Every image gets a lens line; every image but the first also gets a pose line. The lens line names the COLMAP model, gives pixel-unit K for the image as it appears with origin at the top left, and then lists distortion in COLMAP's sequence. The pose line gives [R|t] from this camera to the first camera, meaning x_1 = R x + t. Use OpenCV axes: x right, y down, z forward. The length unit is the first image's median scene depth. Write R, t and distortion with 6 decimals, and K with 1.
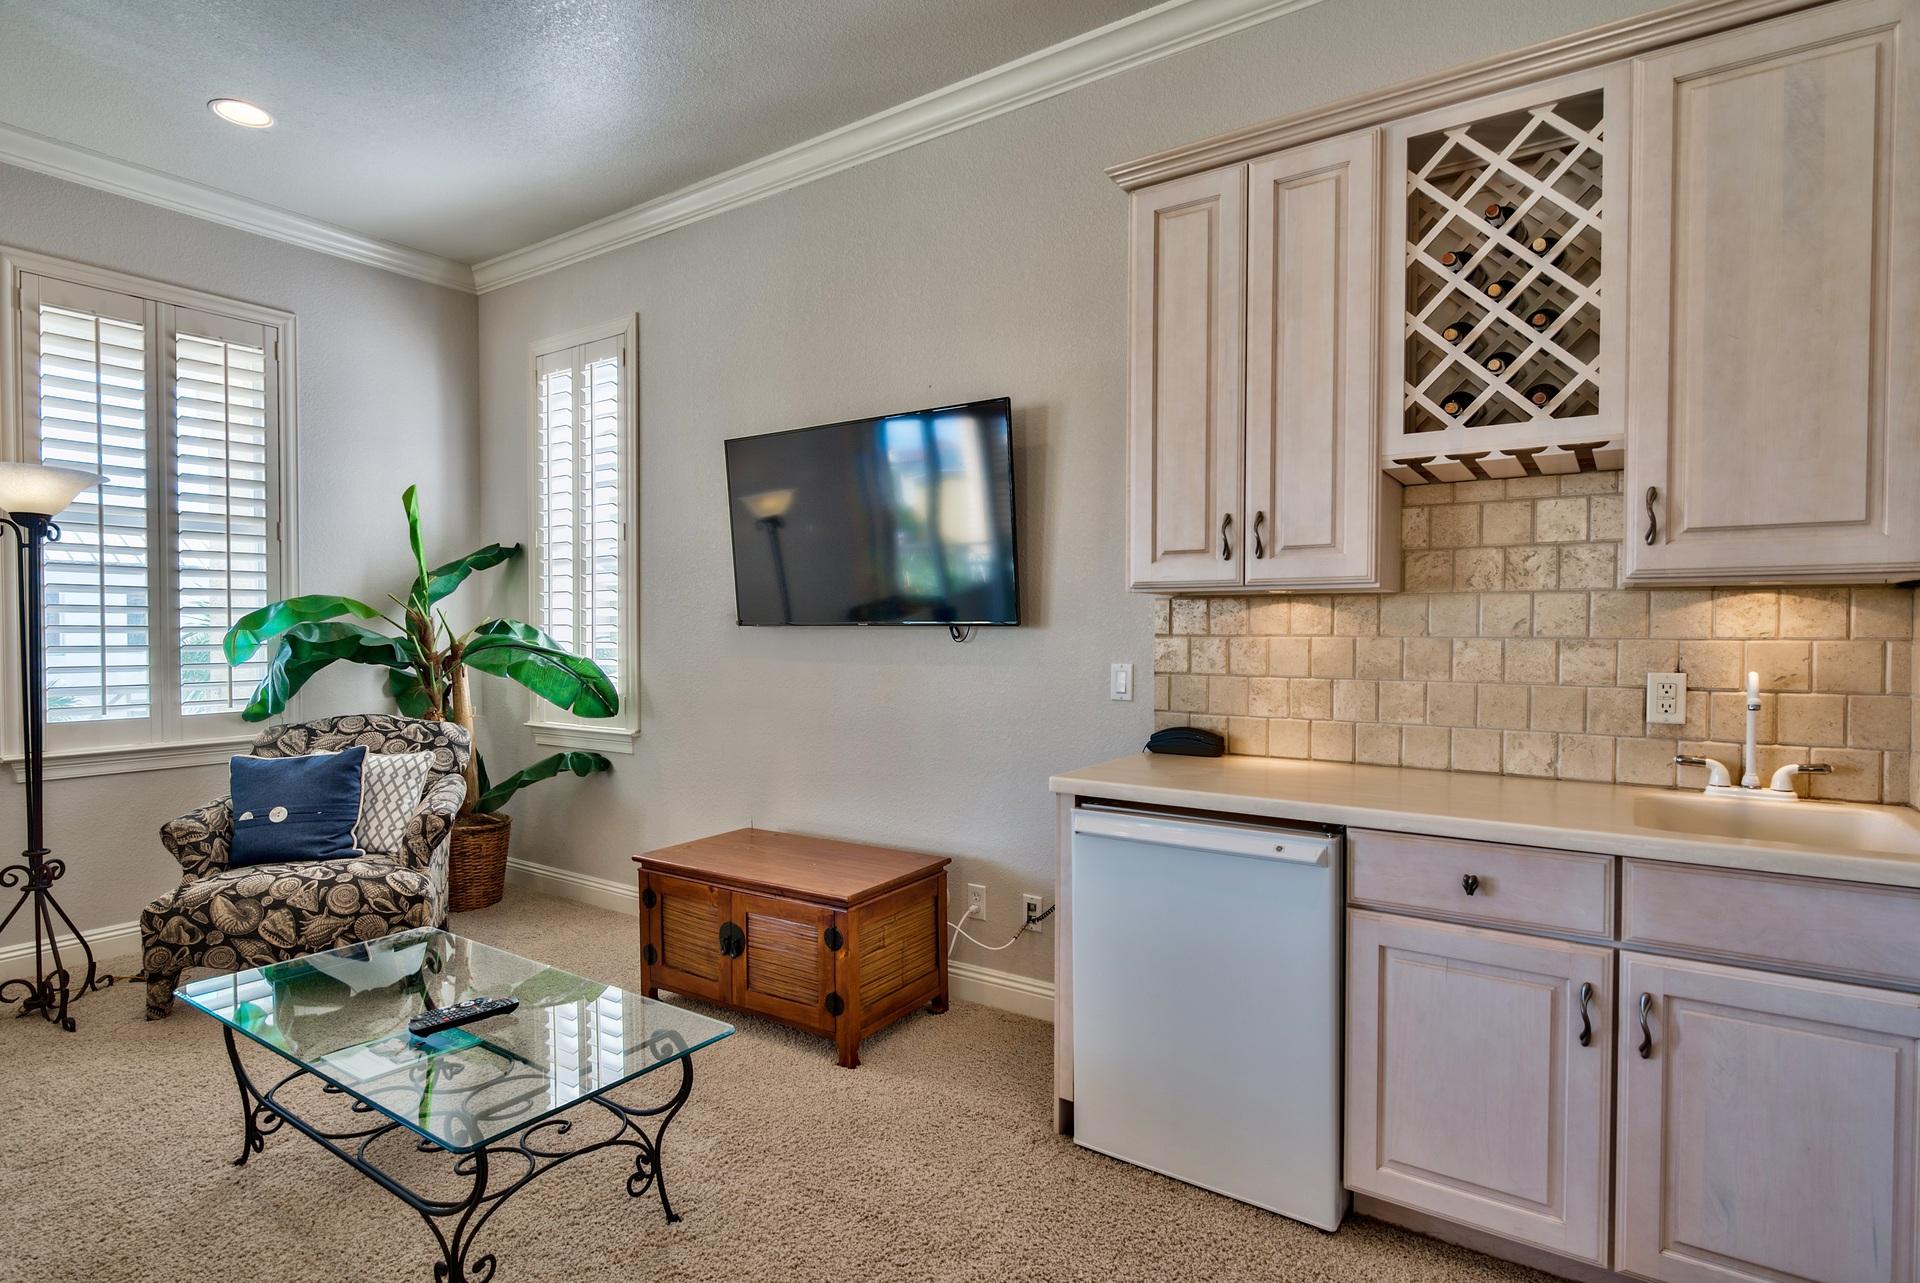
lens RADIAL K [[960.6, 0, 955.7], [0, 960.6, 648.7], [0, 0, 1]] dist [-0.001070, 0.000804]
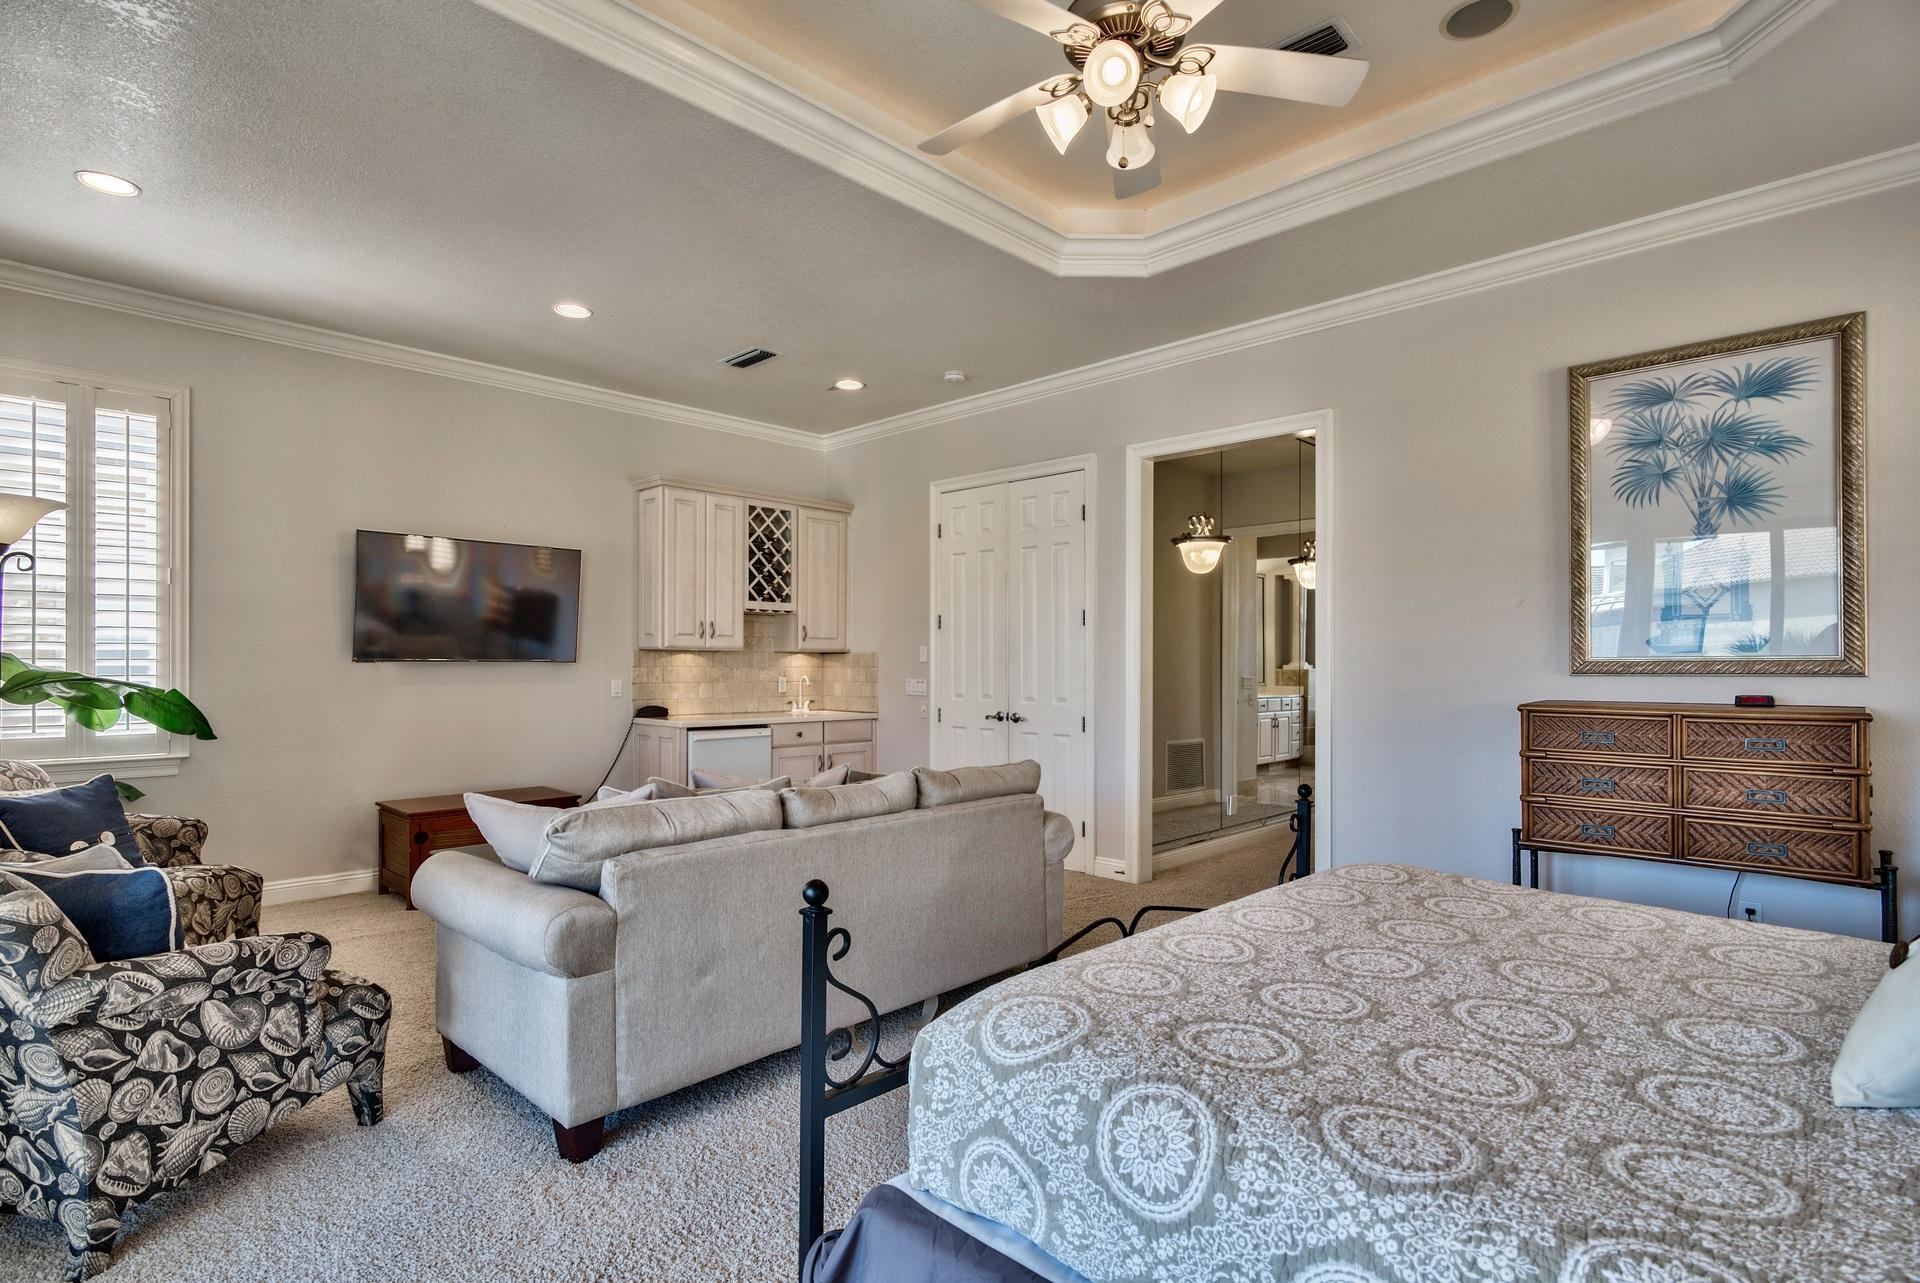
lens RADIAL K [[960.6, 0, 959.7], [0, 960.6, 655.9], [0, 0, 1]] dist [-0.001070, 0.000804]
pose [[0.167593, 0.009545, 0.985810, -2.482873], [0.019936, 0.999716, -0.013069, 0.006627], [-0.985655, 0.021844, 0.167355, -0.175891]]
